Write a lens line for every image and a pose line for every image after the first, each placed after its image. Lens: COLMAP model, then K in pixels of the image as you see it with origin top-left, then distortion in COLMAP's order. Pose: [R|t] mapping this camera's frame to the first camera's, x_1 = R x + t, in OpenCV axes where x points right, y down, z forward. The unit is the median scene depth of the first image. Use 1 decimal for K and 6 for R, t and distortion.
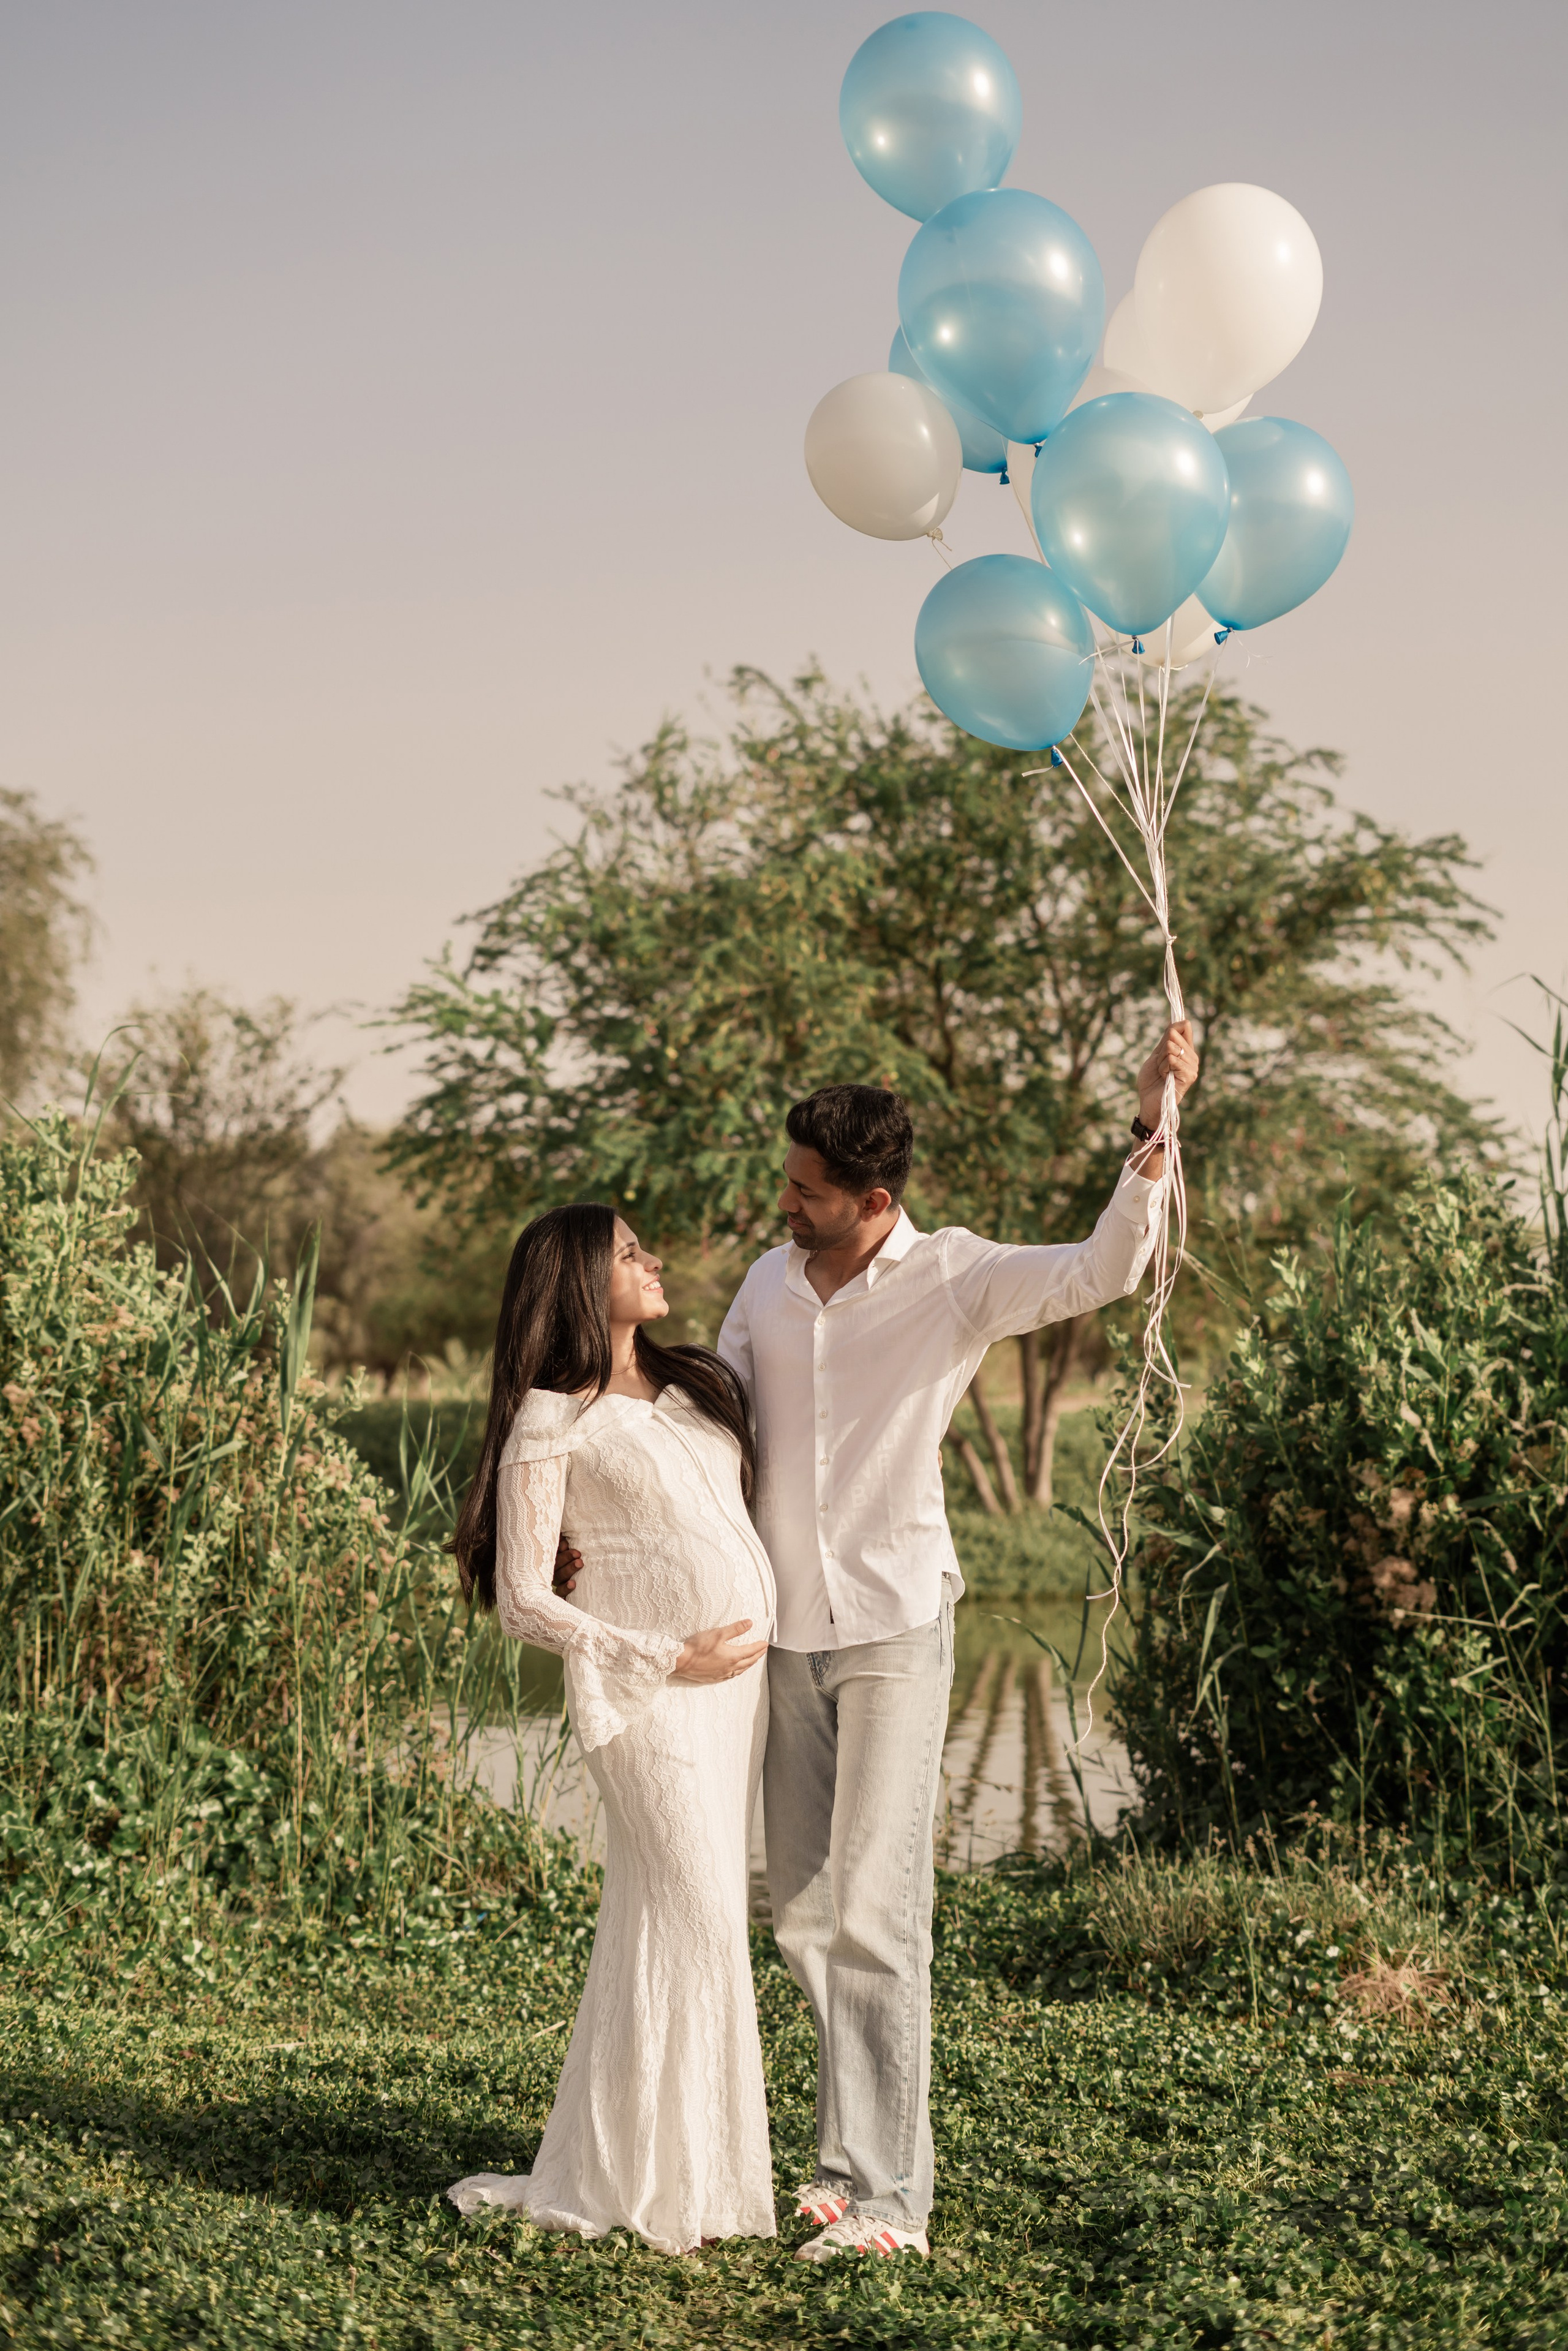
lens RADIAL K [[3213.1, 0, 770.9], [0, 3213.1, 1212.8], [0, 0, 1]] dist [-0.047799, 0.000000]
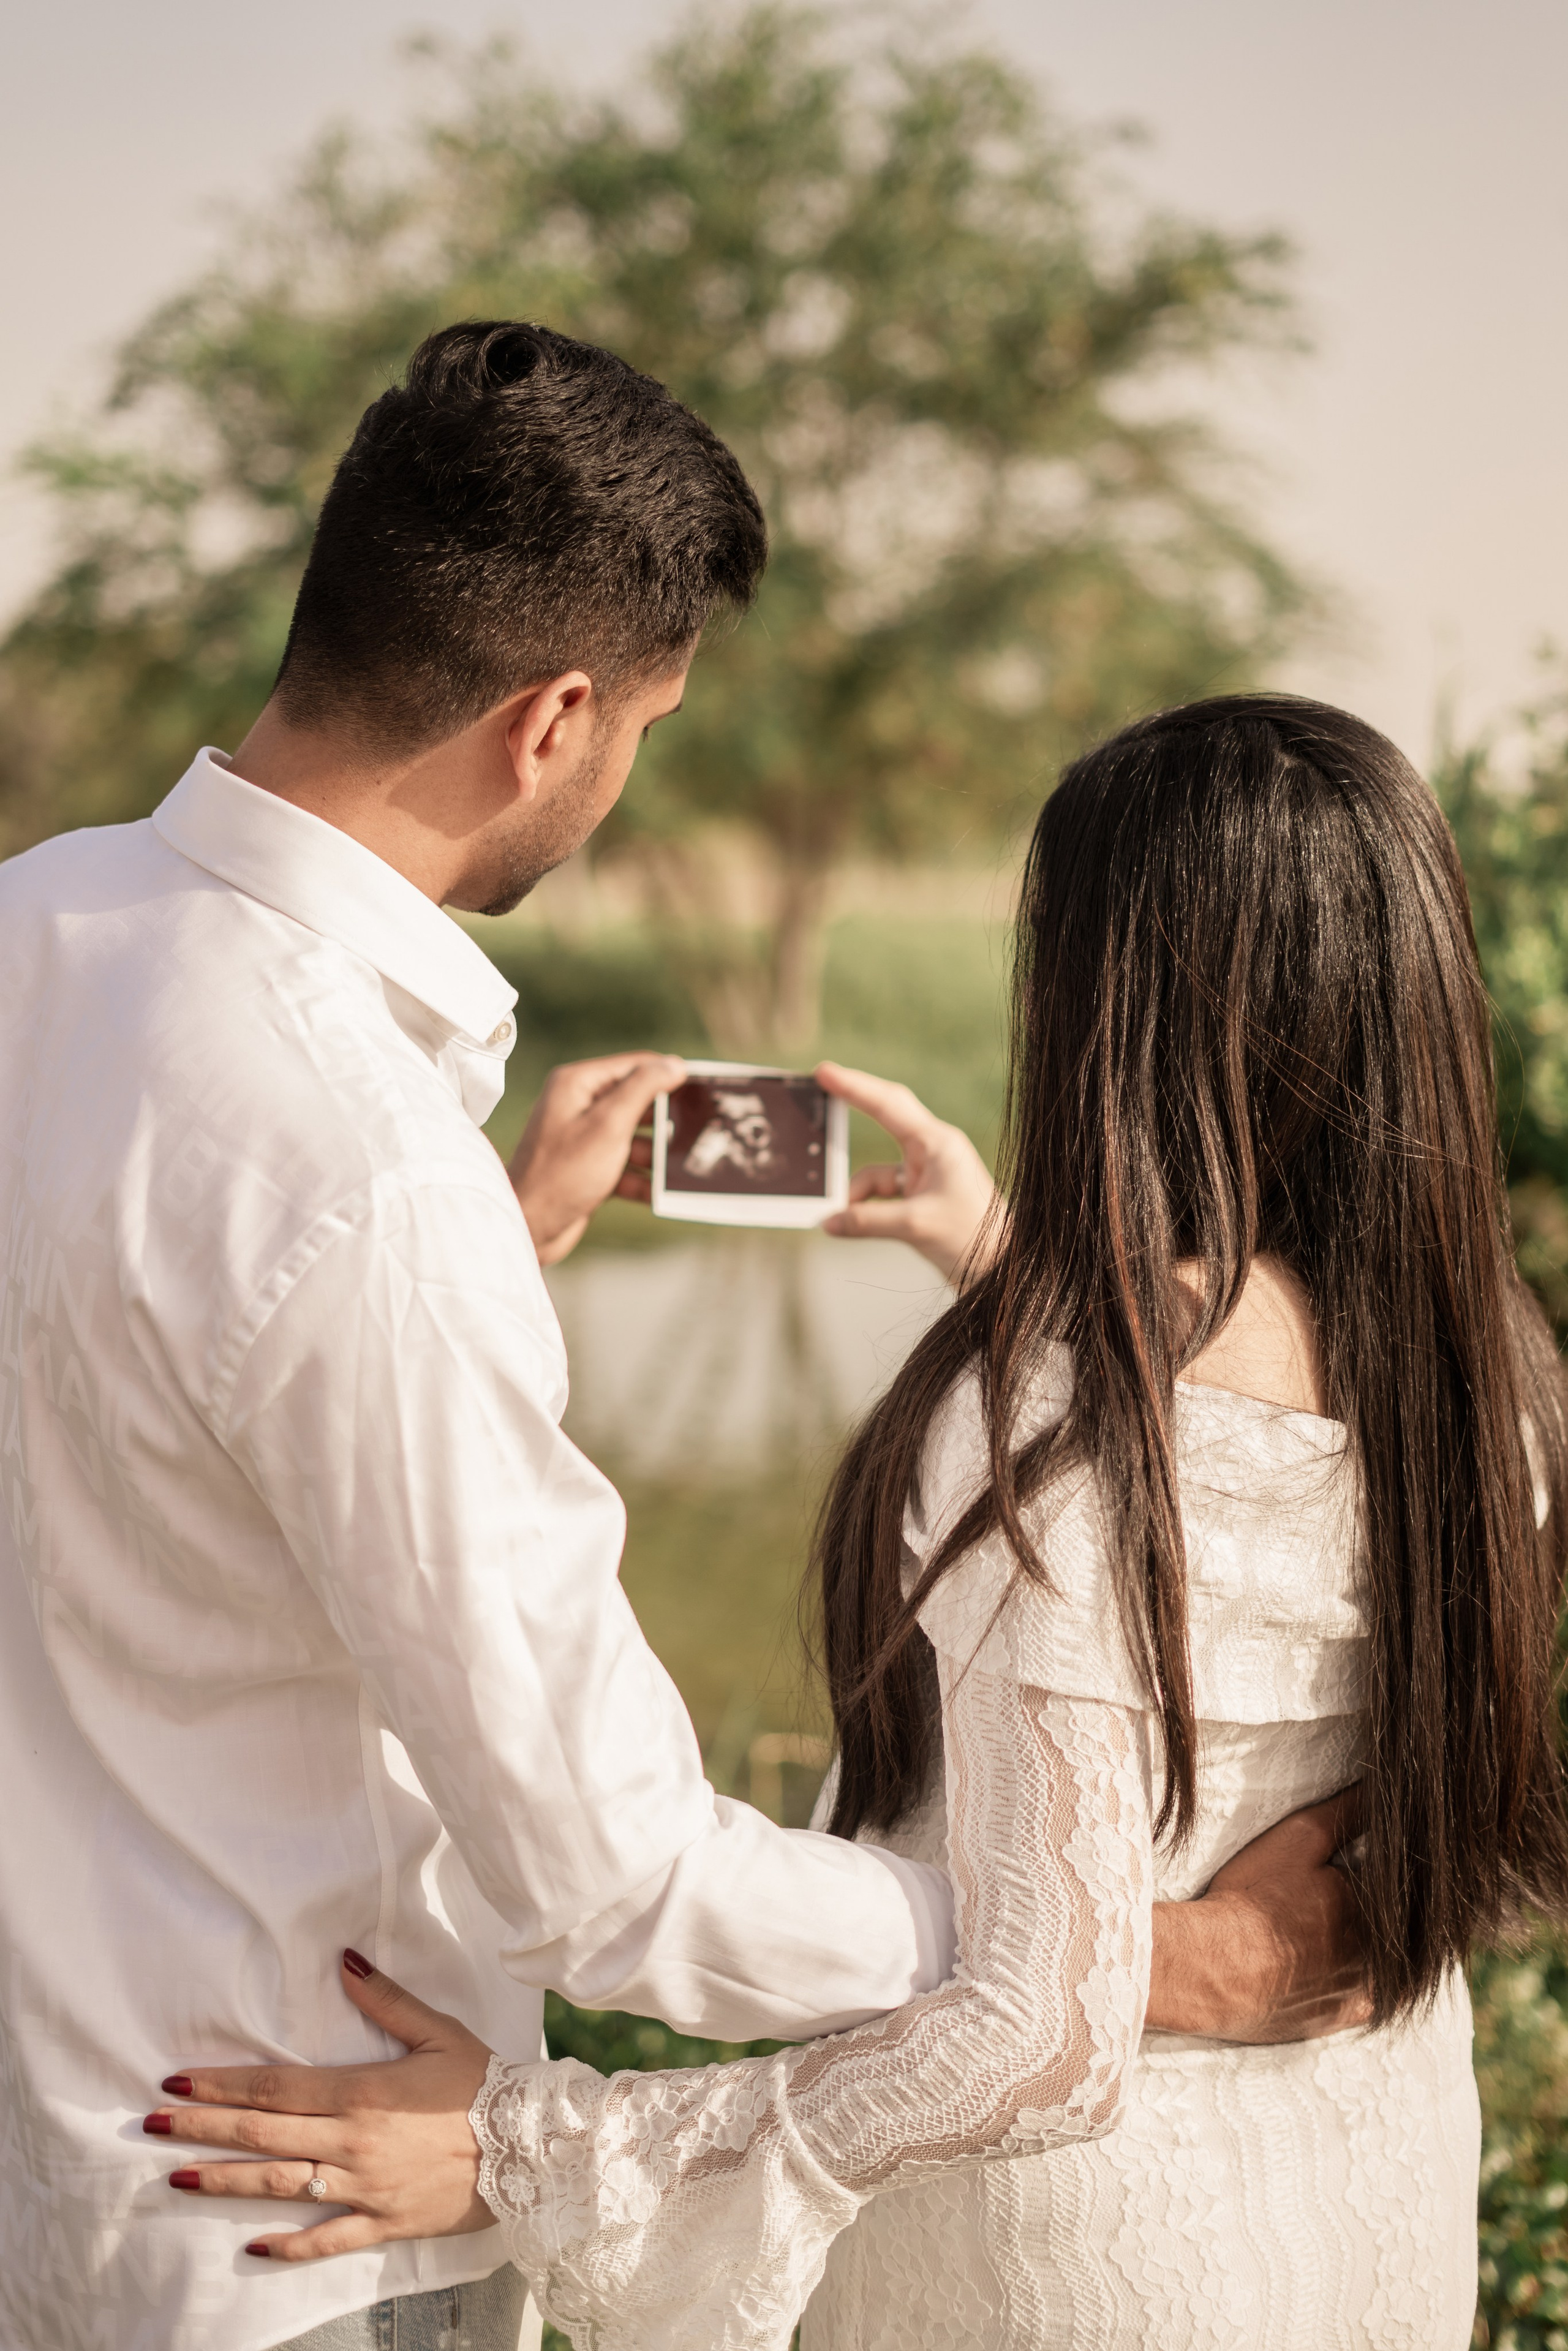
lens RADIAL K [[3213.1, 0, 771.4], [0, 3213.1, 1165.6], [0, 0, 1]] dist [-0.047799, 0.000000]
pose [[0.995989, -0.030312, 0.084181, 0.010692], [0.017828, 0.989231, 0.145271, -0.000586], [-0.087678, -0.143188, 0.985804, 0.475661]]
